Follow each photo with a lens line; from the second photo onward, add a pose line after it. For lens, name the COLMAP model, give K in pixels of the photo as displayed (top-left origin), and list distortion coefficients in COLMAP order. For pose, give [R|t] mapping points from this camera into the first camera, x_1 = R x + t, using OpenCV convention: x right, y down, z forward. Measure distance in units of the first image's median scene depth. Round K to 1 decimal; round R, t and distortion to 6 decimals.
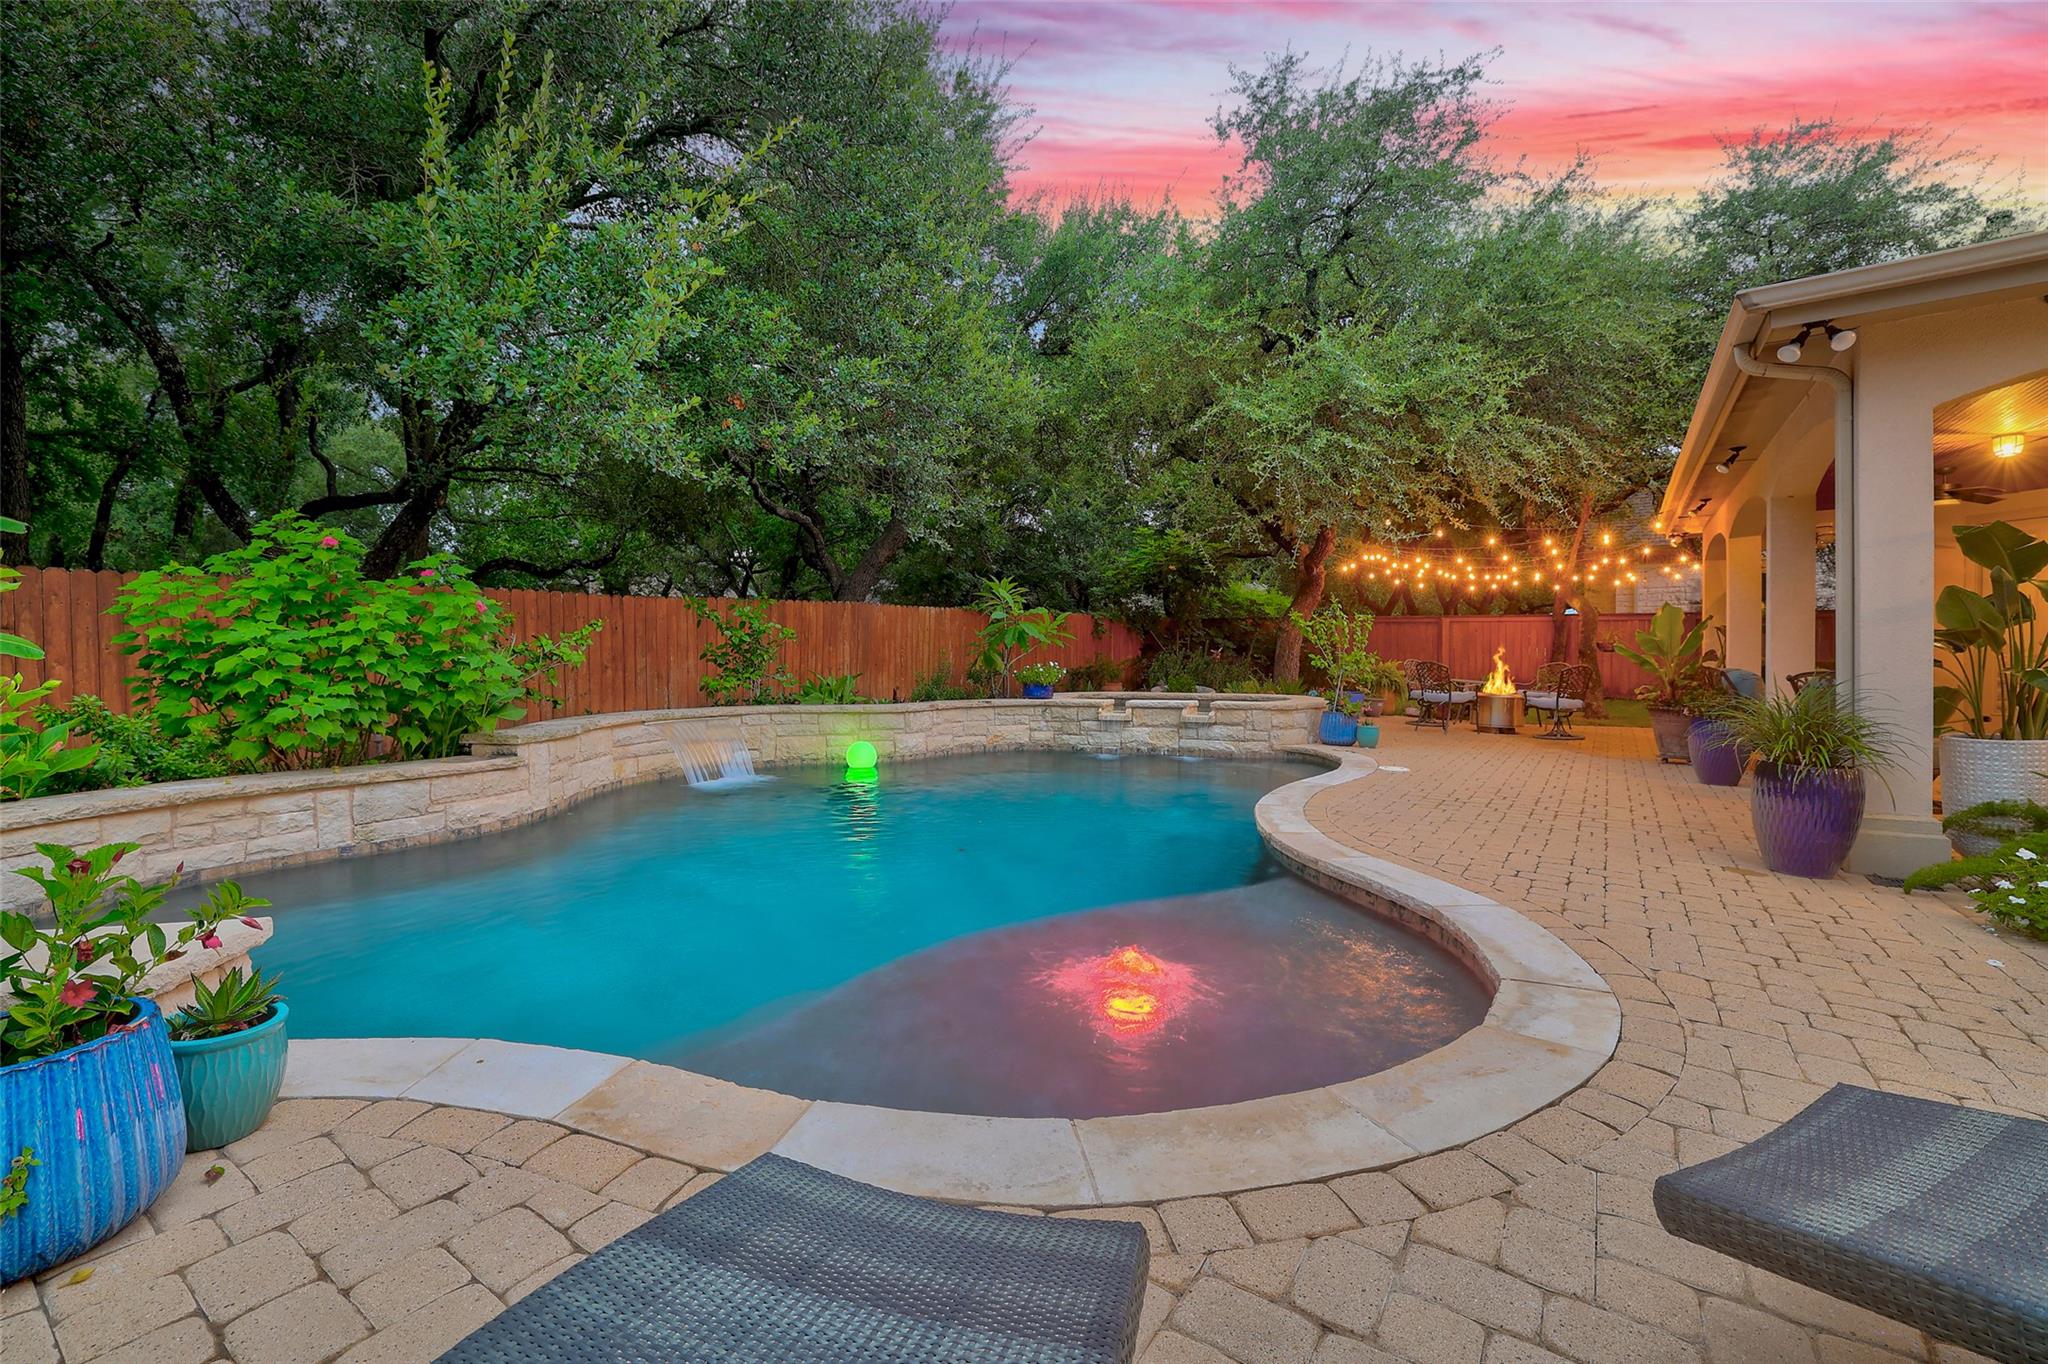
lens RADIAL K [[891.6, 0, 1027.4], [0, 891.6, 690.1], [0, 0, 1]] dist [-0.000613, -0.000038]
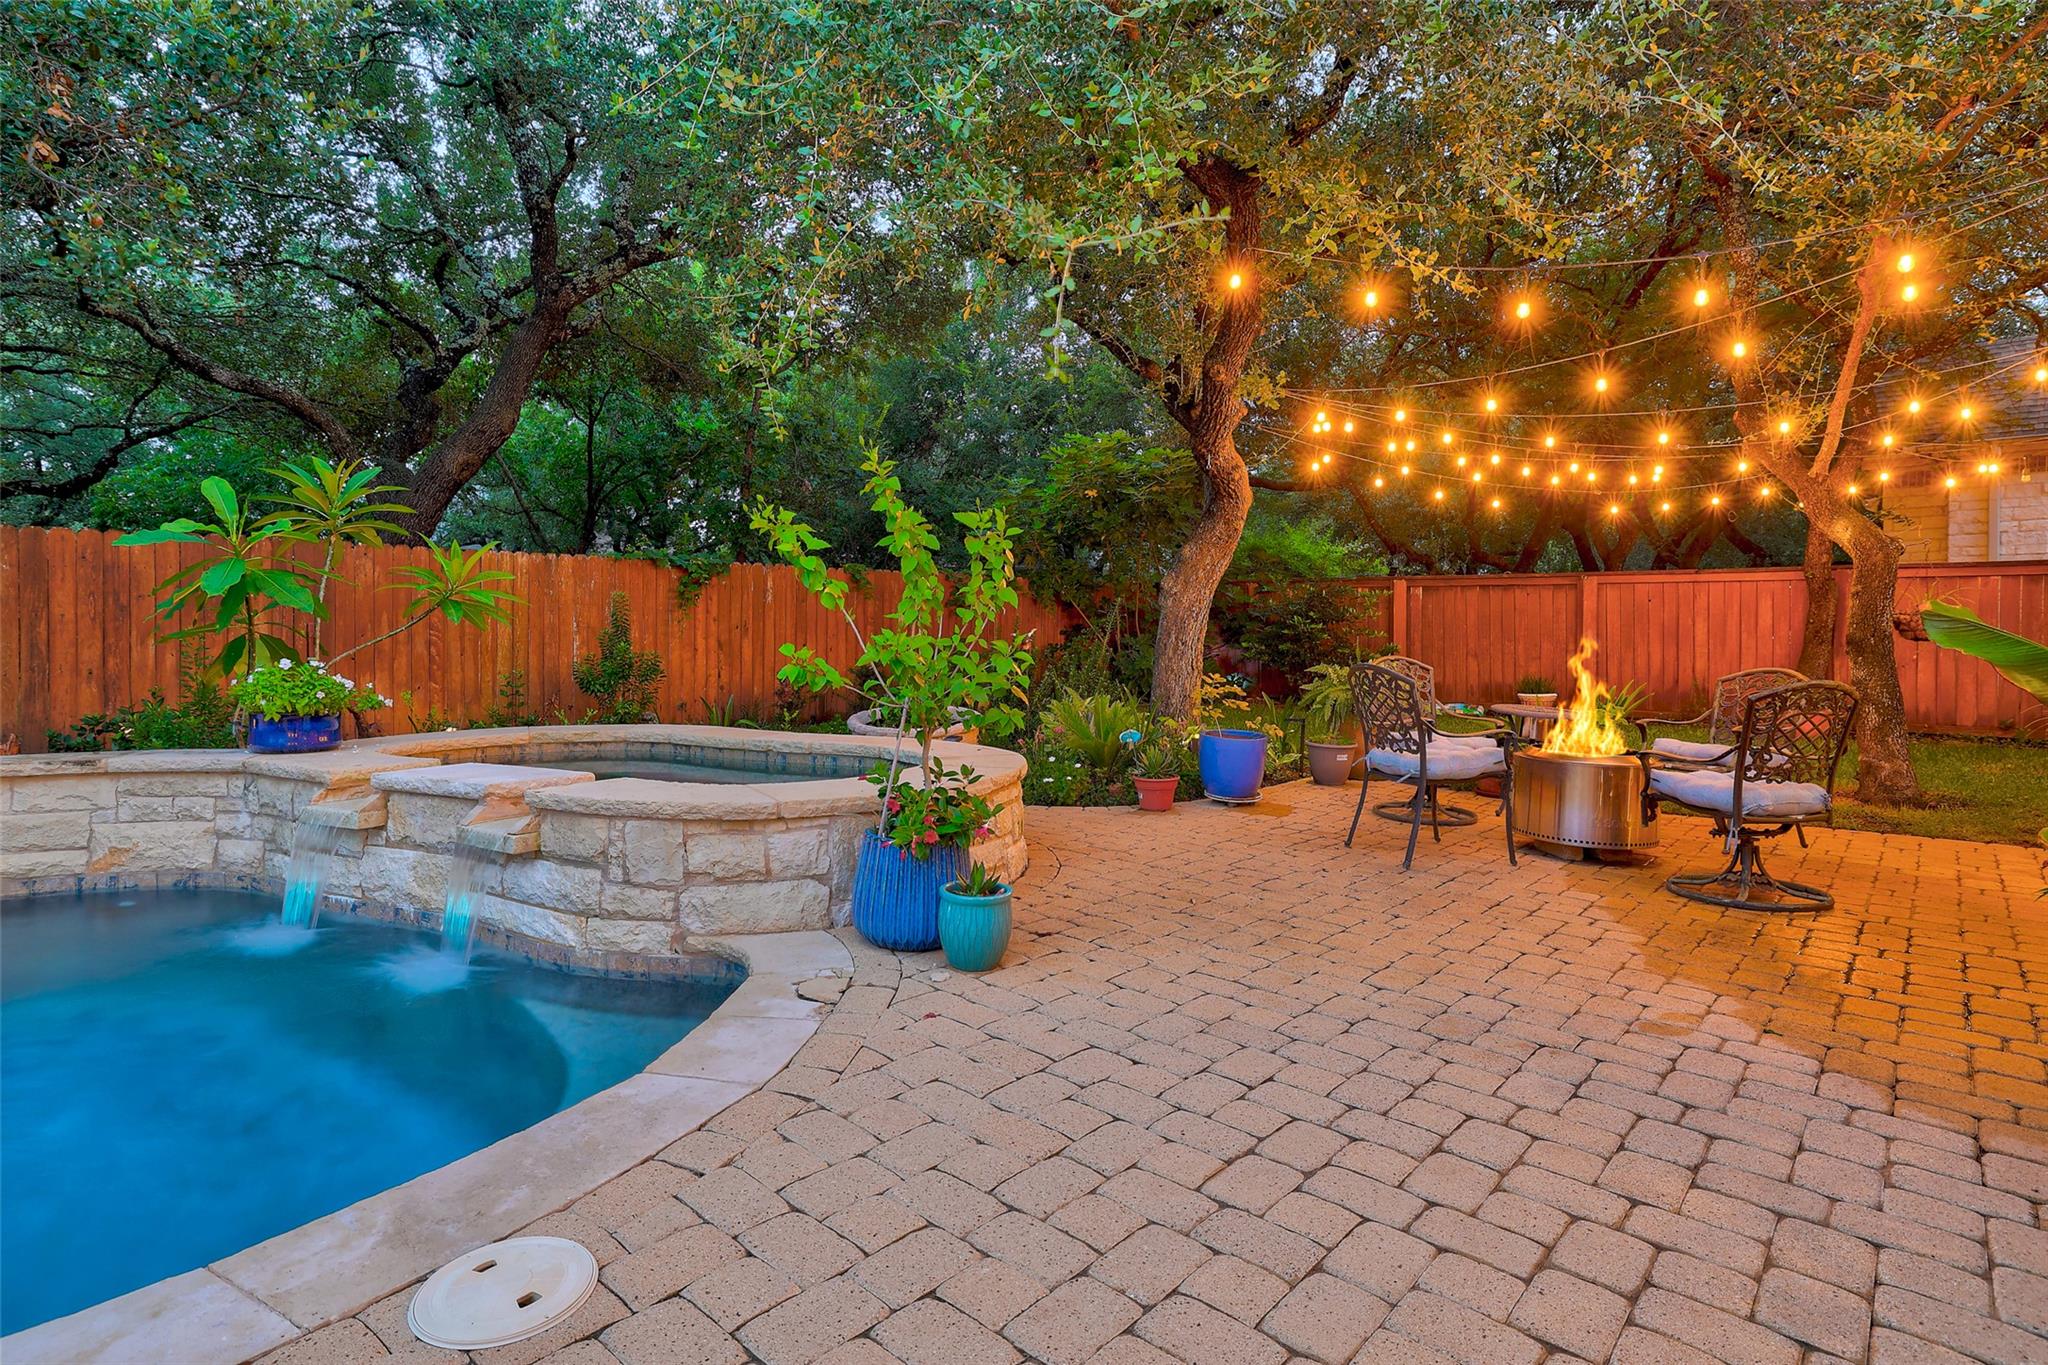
lens RADIAL K [[1029.4, 0, 1020.6], [0, 1029.4, 673.1], [0, 0, 1]] dist [-0.000345, 0.000421]
pose [[0.988551, 0.010166, -0.150546, 0.363251], [-0.011691, 0.999889, -0.009249, -0.022138], [0.150436, 0.010903, 0.988560, 0.546241]]
